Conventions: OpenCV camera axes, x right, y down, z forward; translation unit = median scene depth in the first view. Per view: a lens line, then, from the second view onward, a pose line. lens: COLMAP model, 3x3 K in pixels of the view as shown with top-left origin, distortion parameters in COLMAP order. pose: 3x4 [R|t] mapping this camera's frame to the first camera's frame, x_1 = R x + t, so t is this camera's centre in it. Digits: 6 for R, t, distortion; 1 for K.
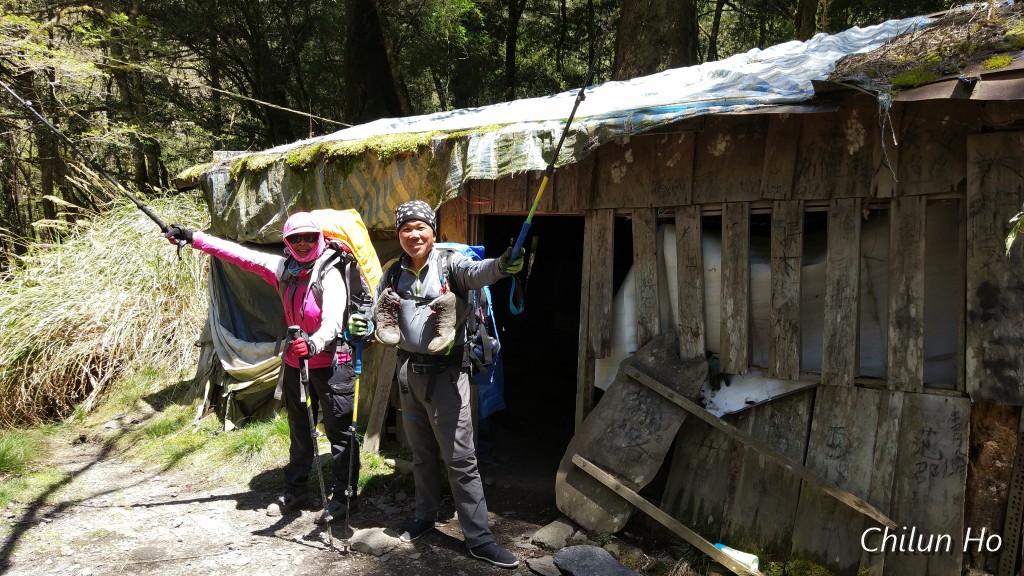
lens RADIAL K [[792.0, 0, 488.3], [0, 792.0, 294.5], [0, 0, 1]] dist [0.072770, -0.082946]
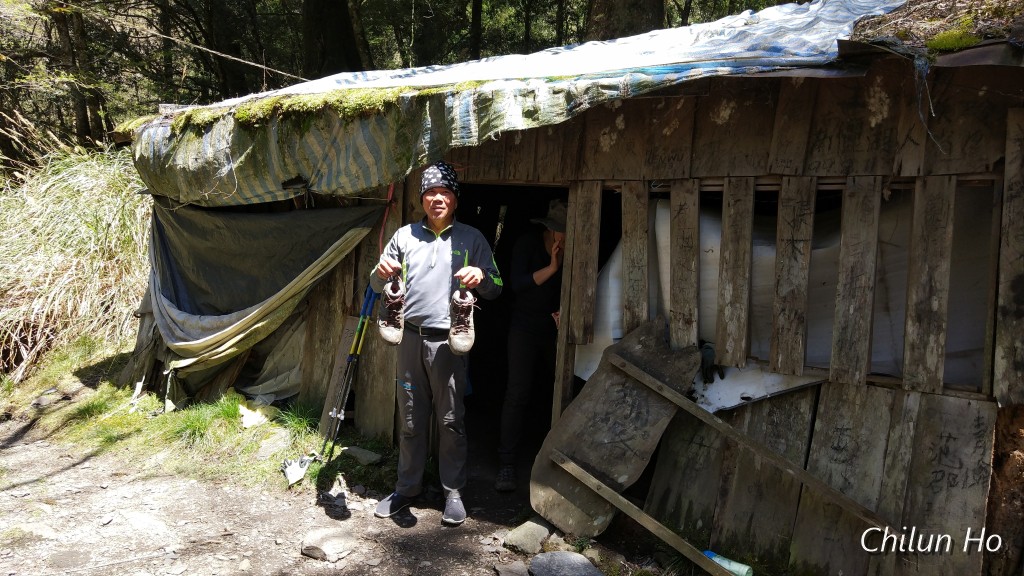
lens RADIAL K [[792.0, 0, 492.9], [0, 792.0, 296.8], [0, 0, 1]] dist [0.072770, -0.082946]
pose [[0.998182, 0.019099, 0.057173, -0.015460], [-0.021640, 0.998790, 0.044159, -0.013704], [-0.056261, -0.045316, 0.997387, 0.107336]]
